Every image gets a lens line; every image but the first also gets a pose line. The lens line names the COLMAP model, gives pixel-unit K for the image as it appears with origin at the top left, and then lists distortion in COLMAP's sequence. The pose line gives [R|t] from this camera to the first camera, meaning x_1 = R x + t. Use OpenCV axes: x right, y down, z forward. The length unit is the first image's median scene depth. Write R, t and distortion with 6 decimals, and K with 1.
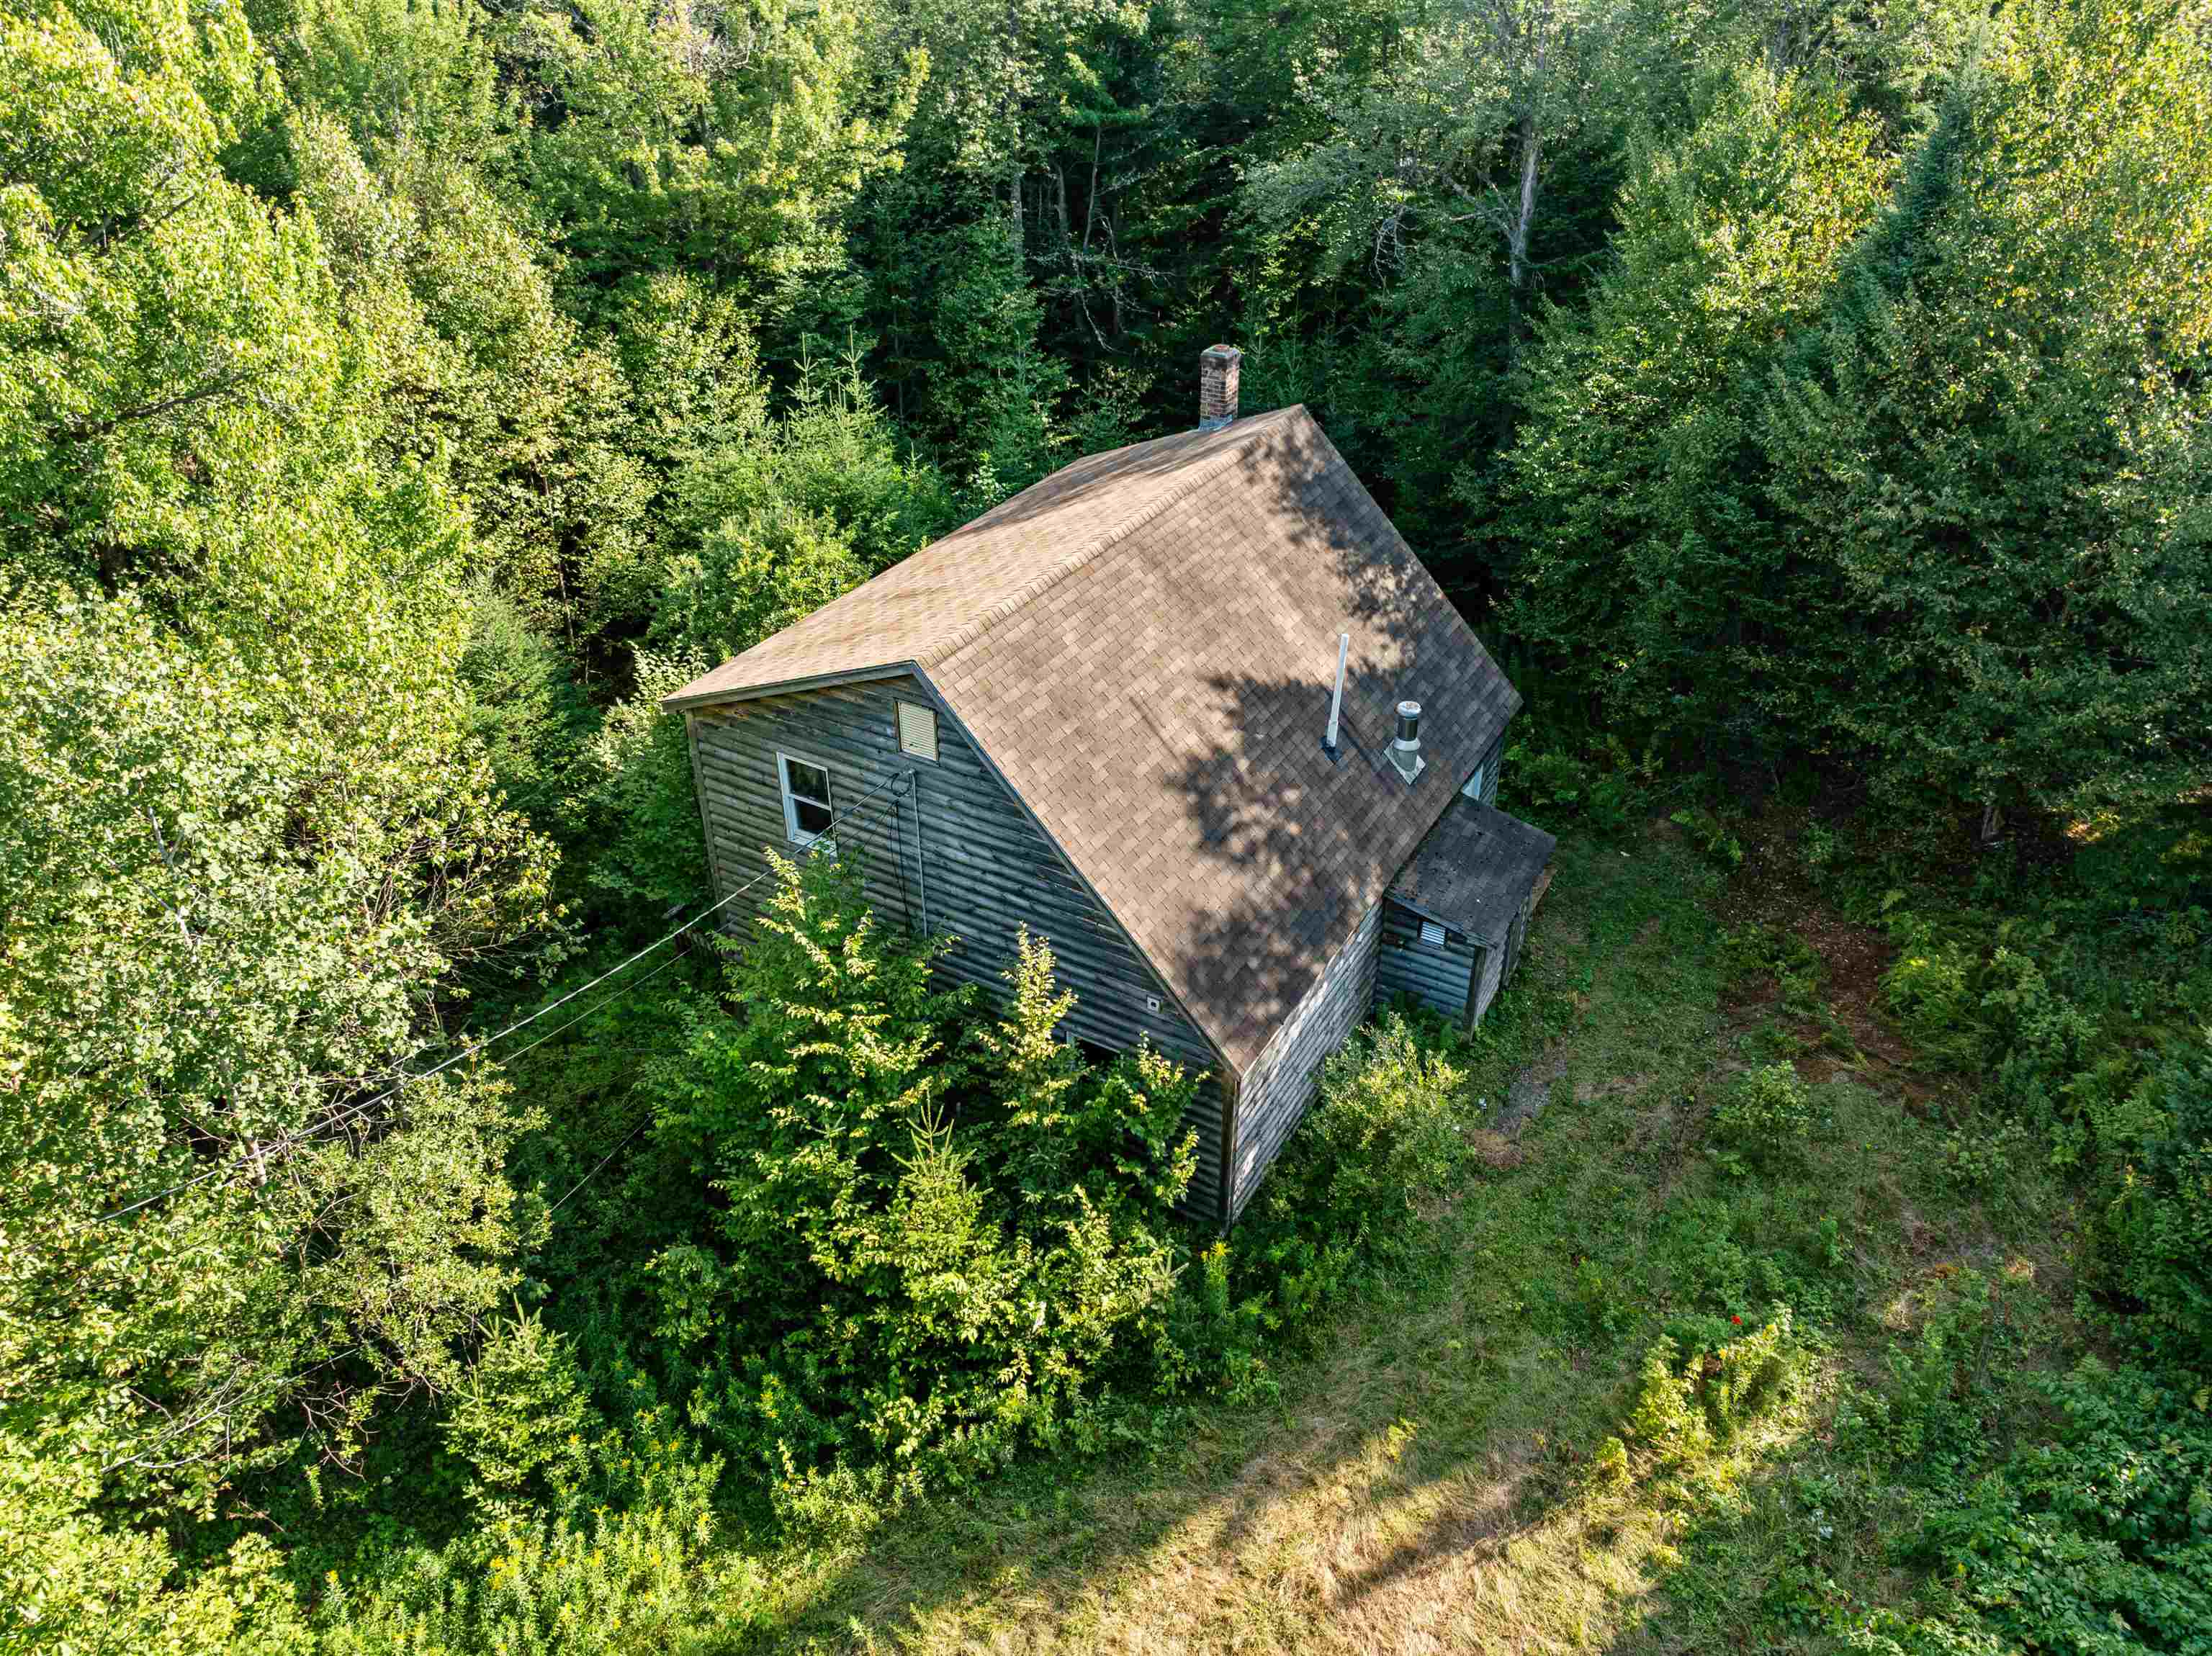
lens RADIAL K [[1558.4, 0, 1117.2], [0, 1558.4, 819.0], [0, 0, 1]] dist [-0.045405, 0.015410]
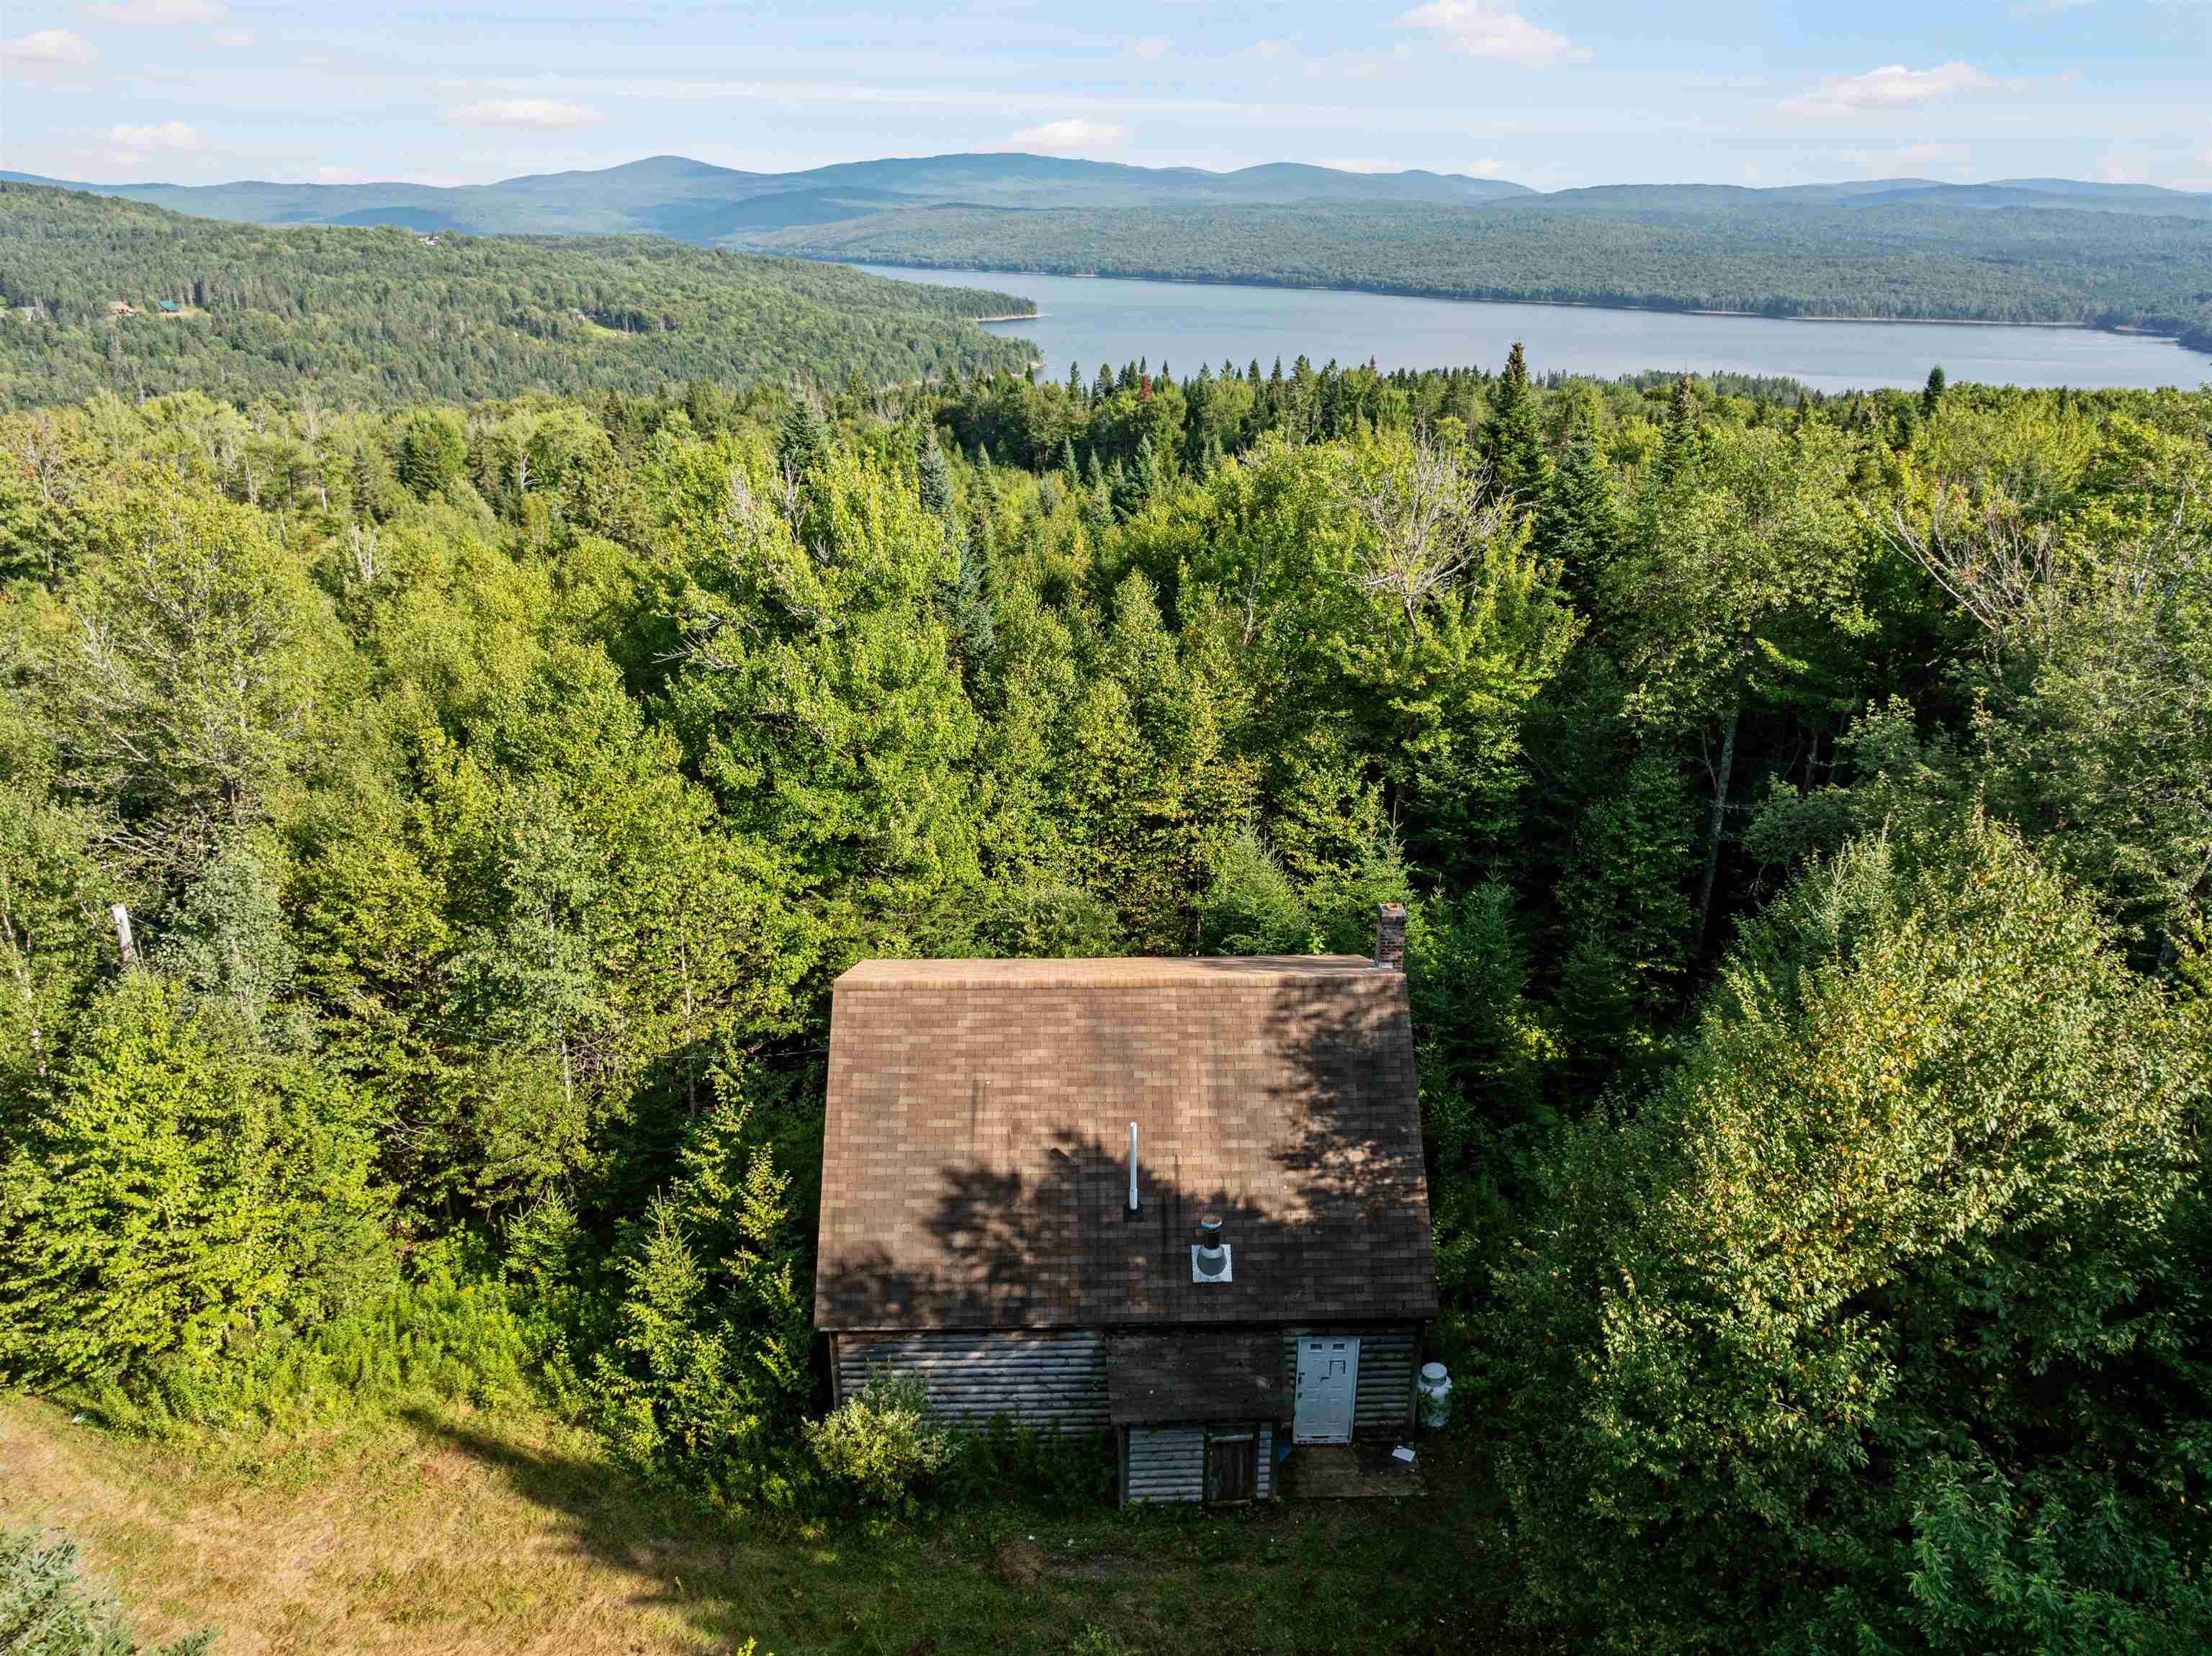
lens RADIAL K [[1558.4, 0, 1112.0], [0, 1558.4, 809.4], [0, 0, 1]] dist [-0.045405, 0.015410]
pose [[0.527799, 0.300846, -0.794304, 1.208633], [-0.461927, 0.886450, 0.028805, -0.426558], [0.712777, 0.351707, 0.606837, 0.152588]]
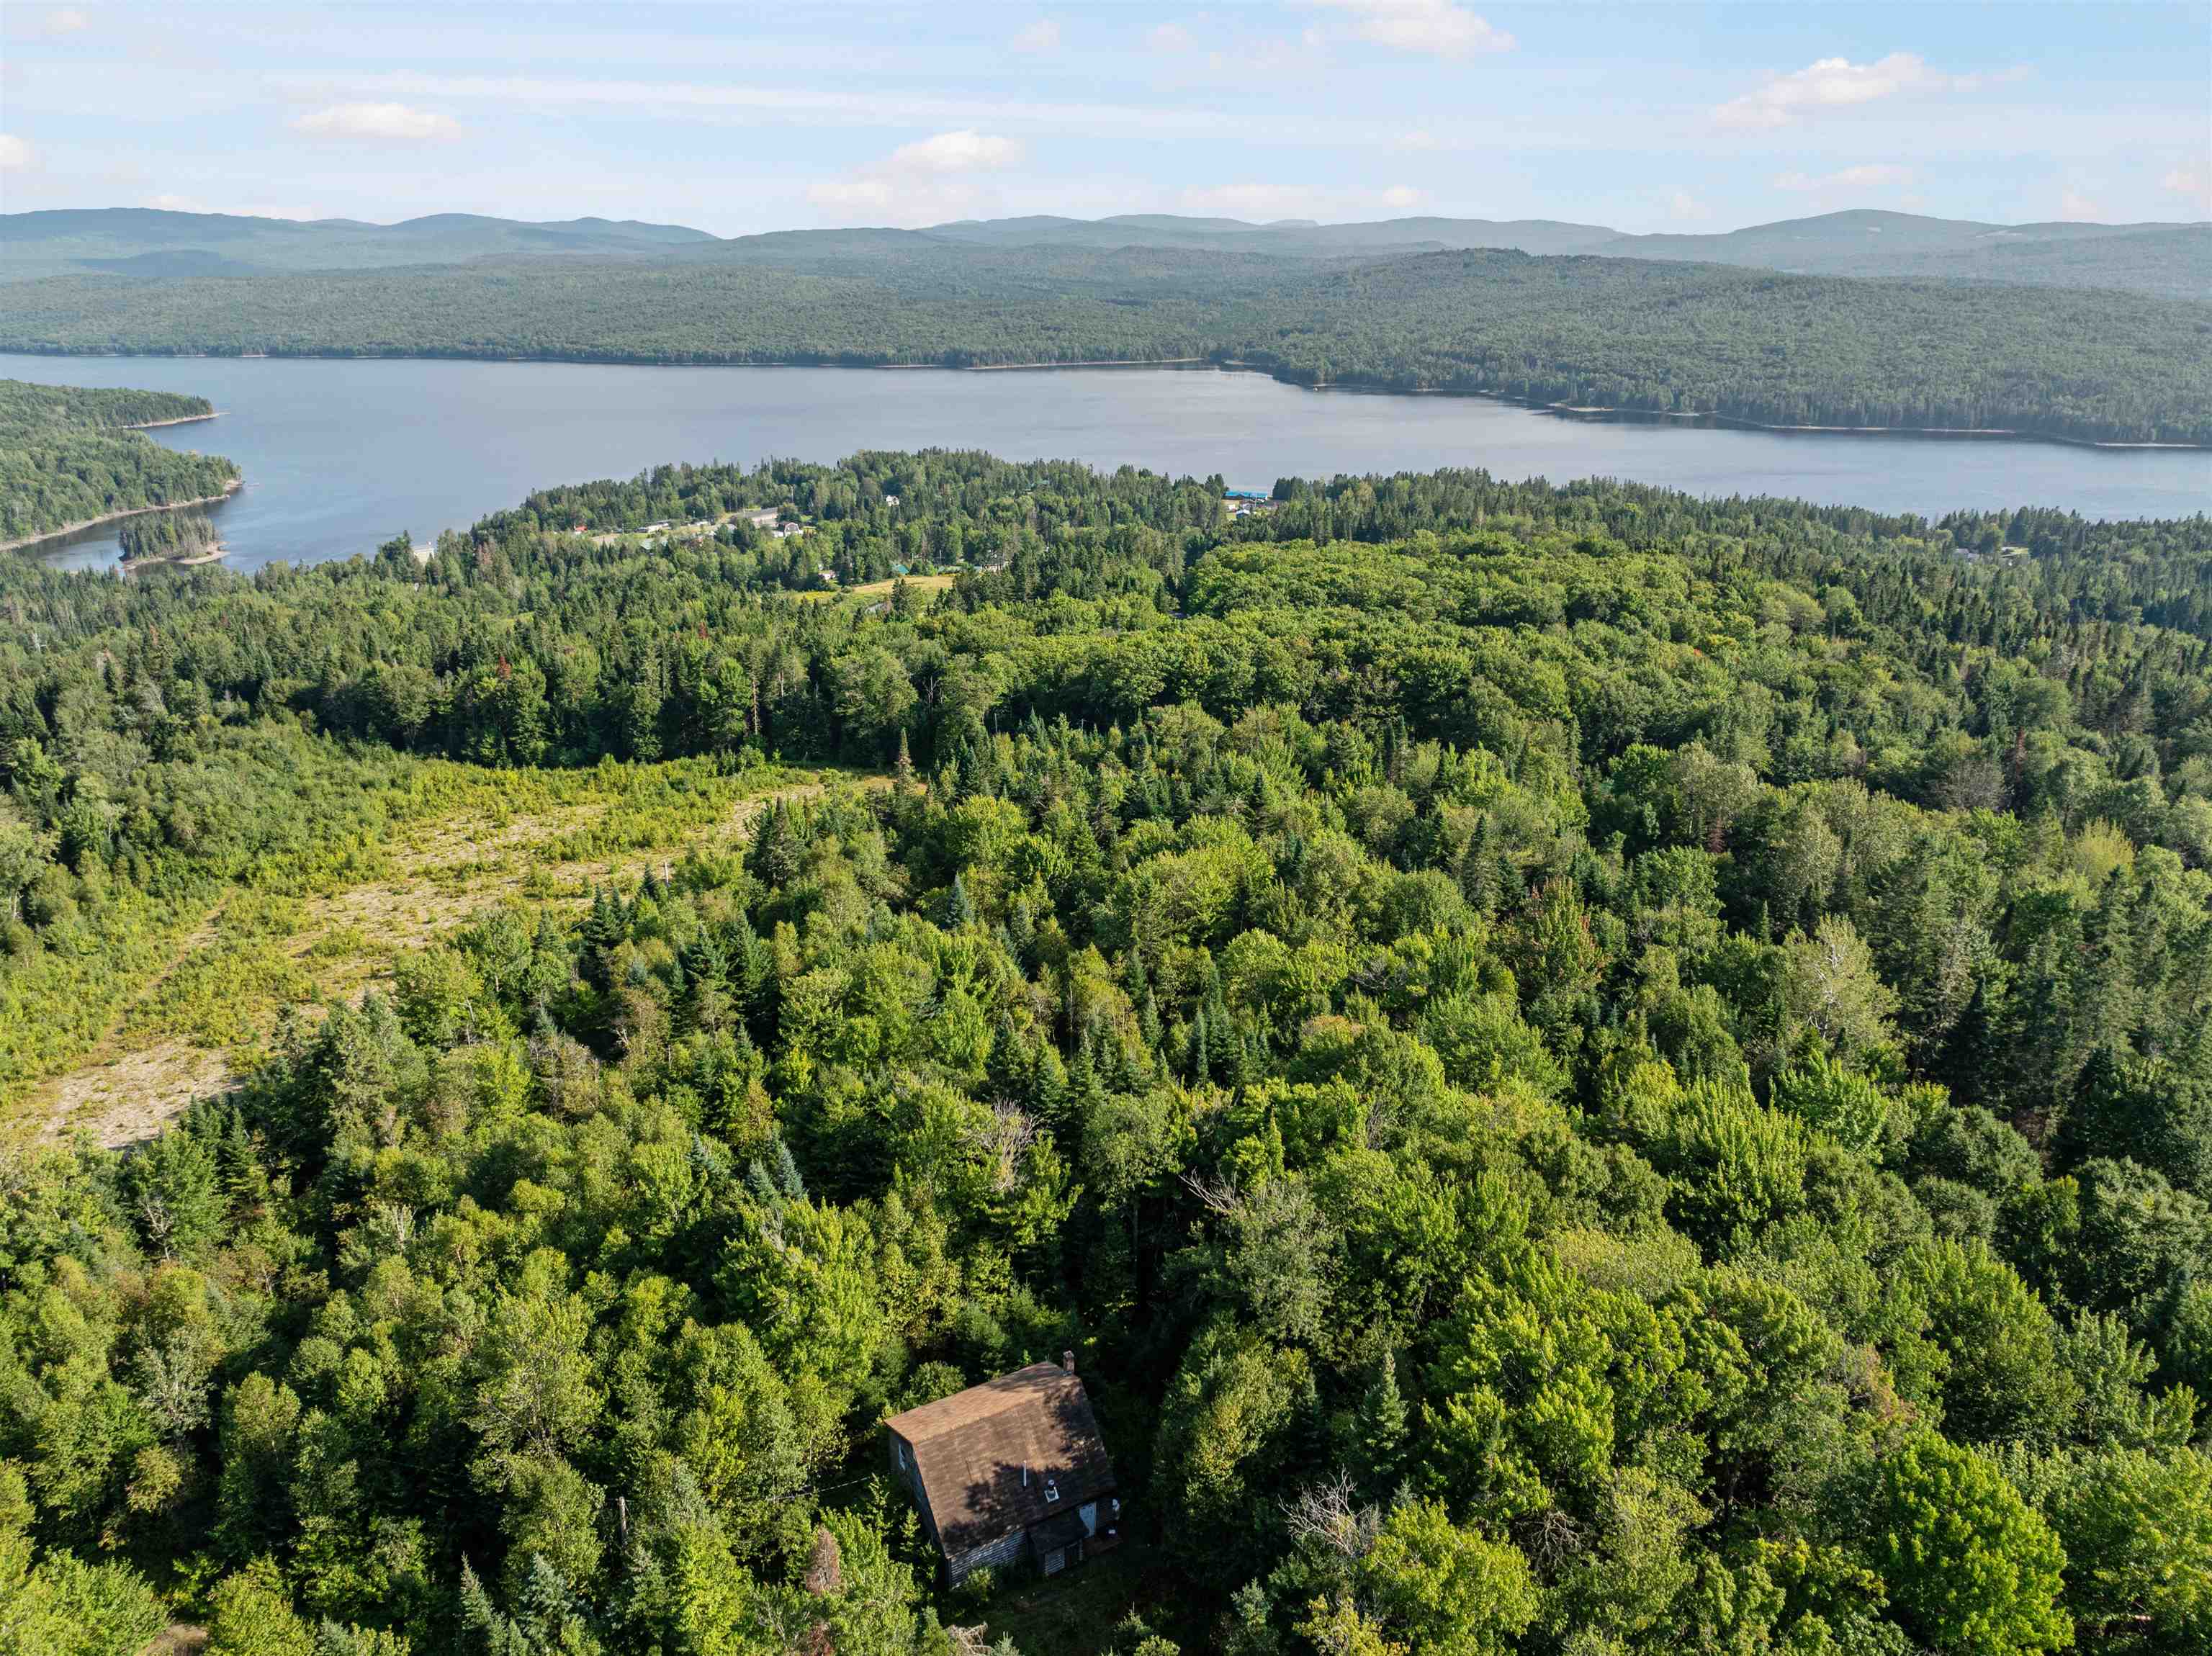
lens RADIAL K [[1558.4, 0, 1069.2], [0, 1558.4, 791.9], [0, 0, 1]] dist [-0.045405, 0.015410]
pose [[0.852555, 0.157119, -0.498461, 2.275110], [-0.270926, 0.948453, -0.164427, -1.310003], [0.446932, 0.275229, 0.851176, -3.301812]]
